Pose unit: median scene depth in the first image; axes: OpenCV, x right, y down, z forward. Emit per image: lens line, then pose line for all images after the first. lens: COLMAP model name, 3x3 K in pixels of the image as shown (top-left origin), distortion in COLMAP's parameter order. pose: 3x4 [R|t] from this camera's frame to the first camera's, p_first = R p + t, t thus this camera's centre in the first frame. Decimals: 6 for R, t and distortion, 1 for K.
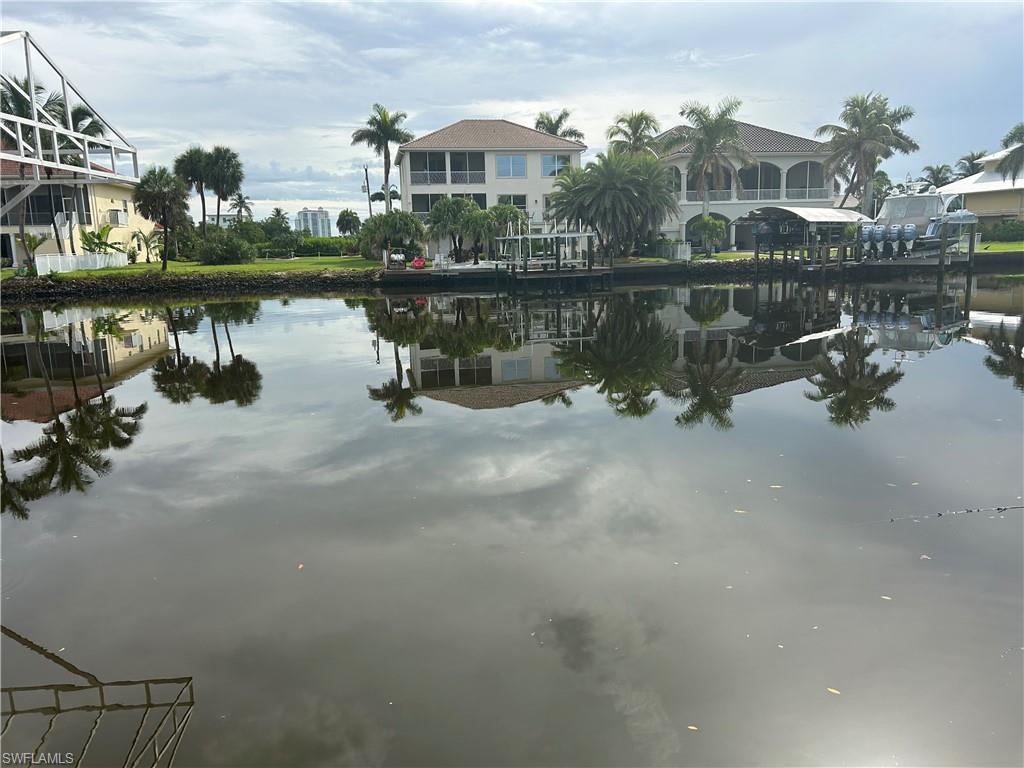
lens RADIAL K [[785.7, 0, 535.1], [0, 785.7, 377.6], [0, 0, 1]] dist [0.053787, -0.067936]
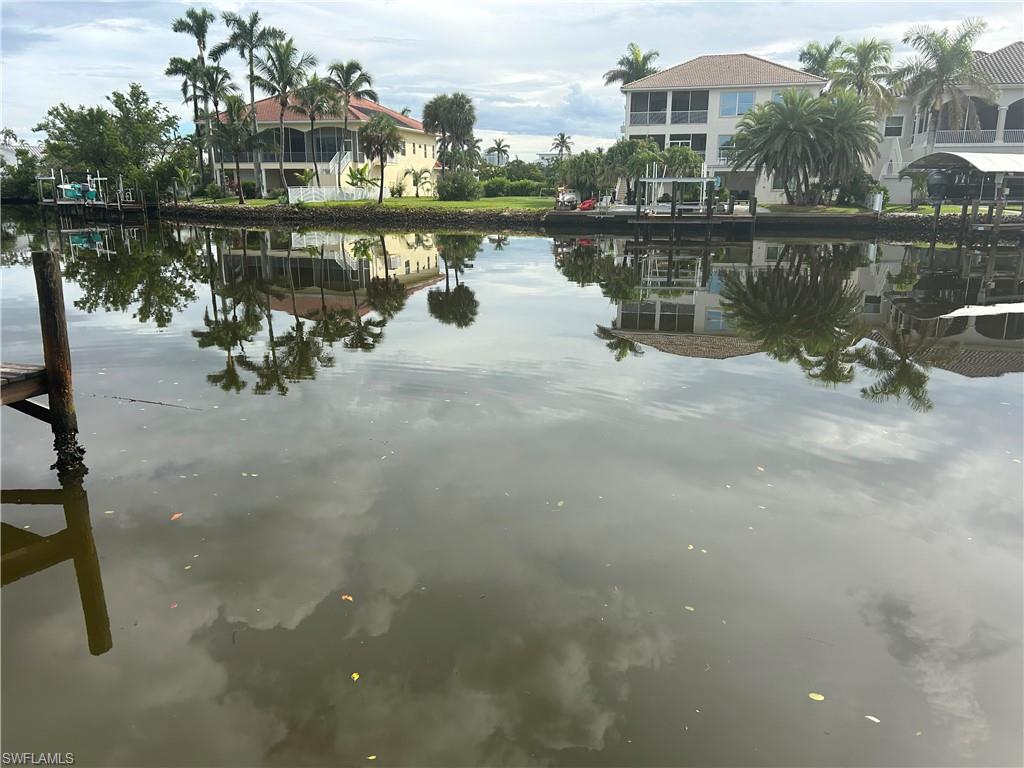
lens RADIAL K [[785.7, 0, 517.0], [0, 785.7, 383.9], [0, 0, 1]] dist [0.053787, -0.067936]
pose [[0.894712, 0.134339, -0.425961, 0.195412], [-0.099728, 0.989705, 0.102657, -0.007999], [0.435367, -0.049368, 0.898899, 0.014939]]
